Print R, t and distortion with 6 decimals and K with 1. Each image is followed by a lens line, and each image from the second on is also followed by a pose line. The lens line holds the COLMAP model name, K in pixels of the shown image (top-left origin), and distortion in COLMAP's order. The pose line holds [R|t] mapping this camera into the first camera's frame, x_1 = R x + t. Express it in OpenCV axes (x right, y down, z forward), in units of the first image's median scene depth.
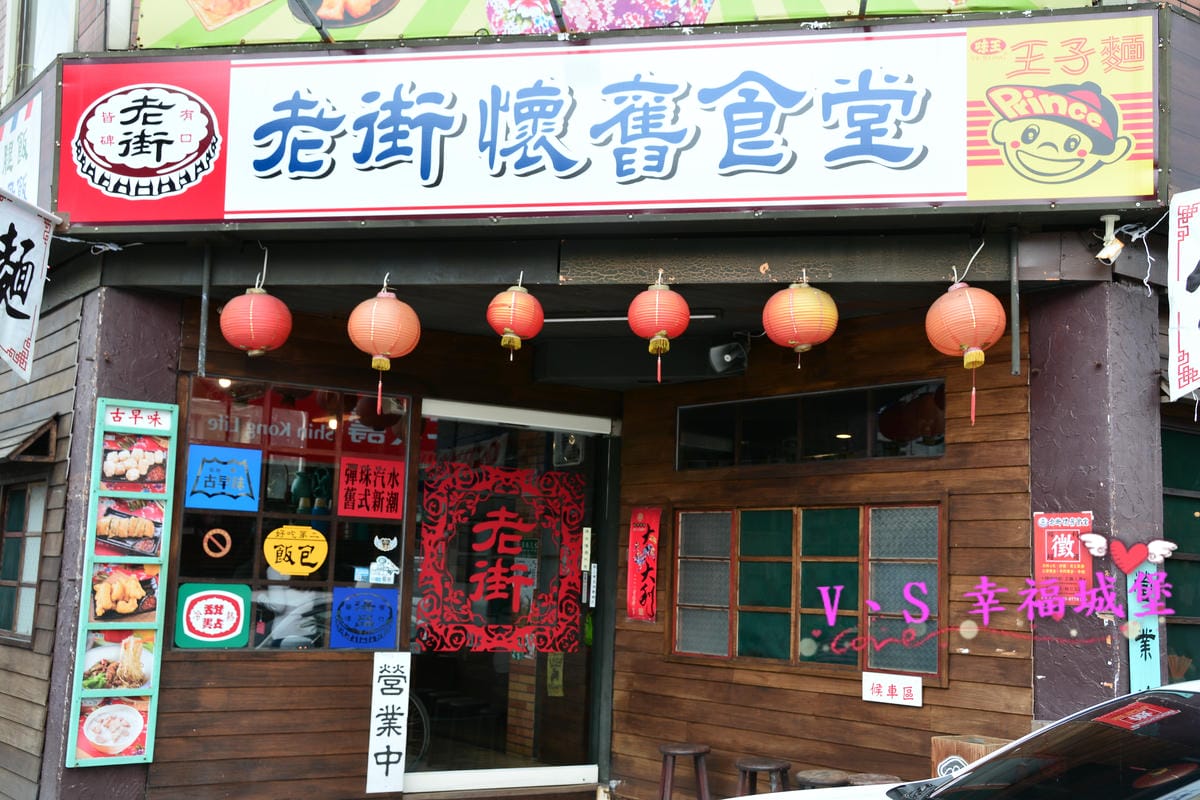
lens RADIAL K [[1399.2, 0, 600.0], [0, 1399.2, 400.0], [0, 0, 1]] dist [0.004008, 0.241286]
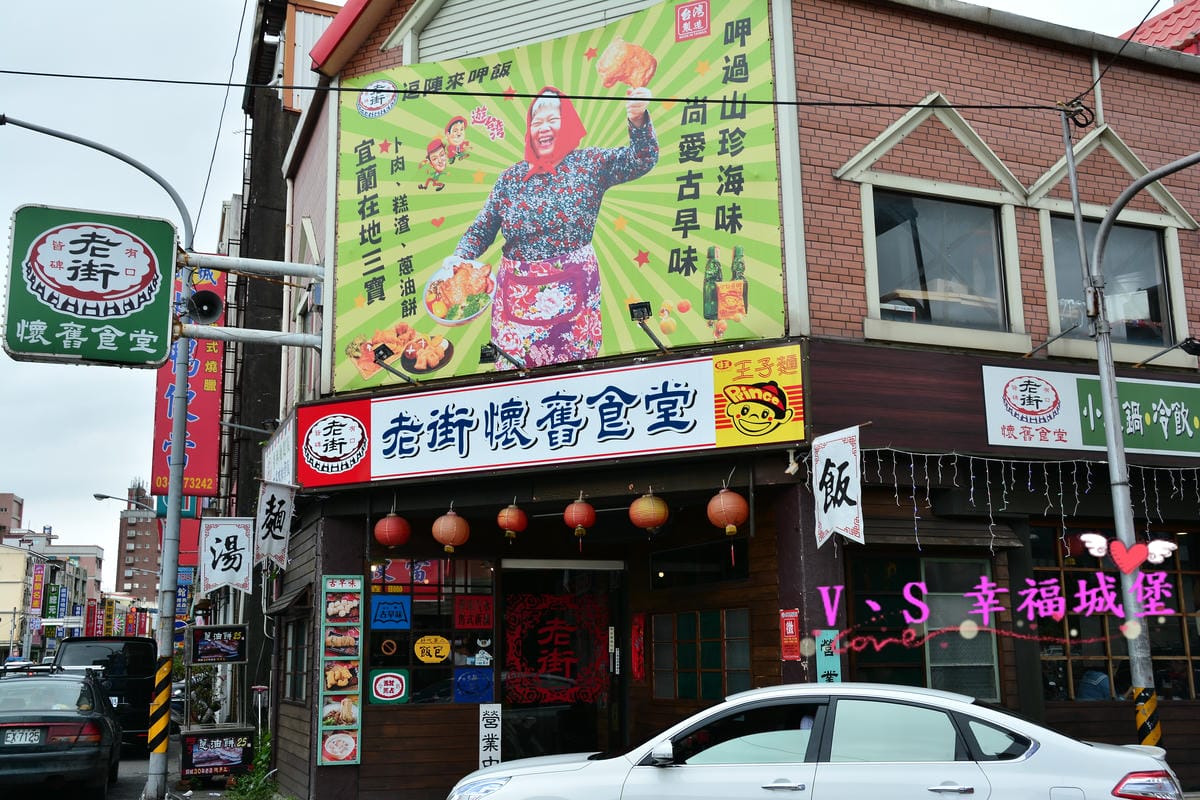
lens RADIAL K [[1276.6, 0, 600.0], [0, 1276.6, 400.0], [0, 0, 1]] dist [-0.009247, -0.002318]
pose [[0.962963, -0.096488, -0.251780, 0.509569], [0.077428, 0.993405, -0.084560, -0.066812], [0.258278, 0.061934, 0.964083, -0.656201]]
